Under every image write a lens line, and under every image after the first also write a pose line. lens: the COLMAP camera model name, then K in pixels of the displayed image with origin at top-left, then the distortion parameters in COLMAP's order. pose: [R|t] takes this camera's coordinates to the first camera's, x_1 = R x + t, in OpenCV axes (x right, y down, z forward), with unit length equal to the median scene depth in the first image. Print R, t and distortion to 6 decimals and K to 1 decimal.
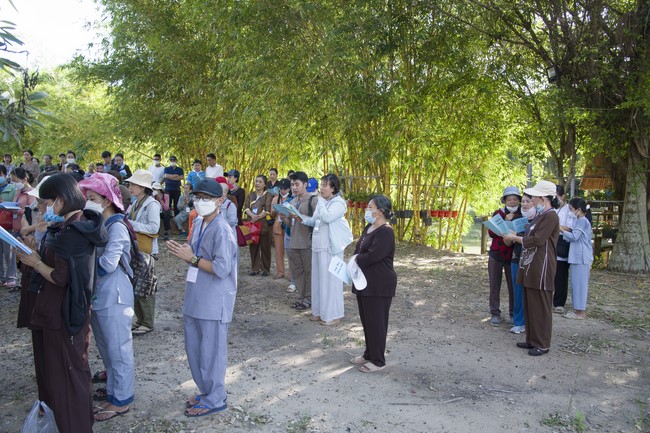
lens RADIAL K [[529.3, 0, 325.0], [0, 529.3, 214.4], [0, 0, 1]] dist [0.007577, 0.002515]
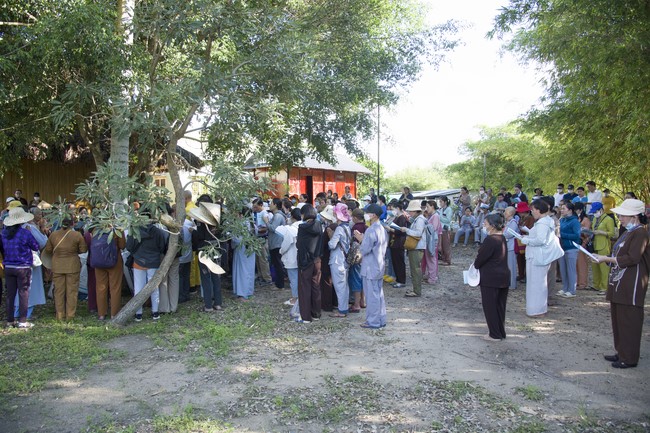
lens RADIAL K [[448.8, 0, 325.0], [0, 448.8, 216.5], [0, 0, 1]] dist [-0.000907, -0.000544]
pose [[0.516122, 0.009673, -0.856460, 0.829557], [-0.046689, 0.998767, -0.016856, 0.010642], [0.855241, 0.048687, 0.515938, 0.049892]]
